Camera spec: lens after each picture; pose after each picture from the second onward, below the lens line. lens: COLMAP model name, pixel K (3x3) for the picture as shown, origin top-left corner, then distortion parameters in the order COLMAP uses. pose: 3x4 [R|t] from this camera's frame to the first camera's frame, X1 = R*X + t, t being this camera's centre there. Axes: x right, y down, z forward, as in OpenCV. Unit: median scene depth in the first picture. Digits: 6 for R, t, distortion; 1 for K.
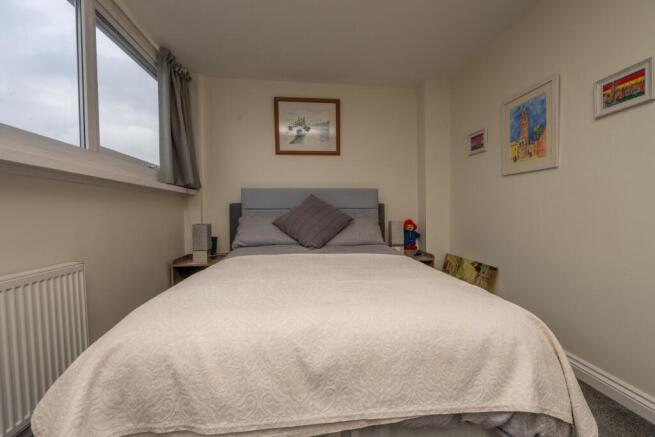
lens RADIAL K [[264.2, 0, 333.4], [0, 264.2, 219.0], [0, 0, 1]] dist [-0.014489, -0.000106]
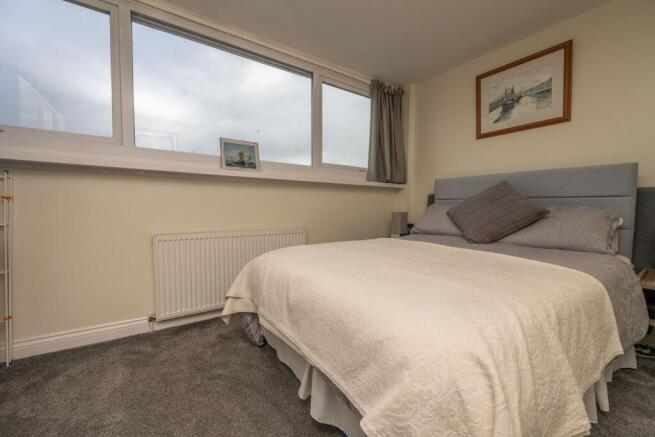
lens RADIAL K [[264.2, 0, 333.4], [0, 264.2, 219.0], [0, 0, 1]] dist [-0.014489, -0.000106]
pose [[0.477432, 0.051613, -0.877152, 0.422890], [-0.025826, 0.998666, 0.044707, 0.004727], [0.878289, 0.001308, 0.478128, 0.148396]]
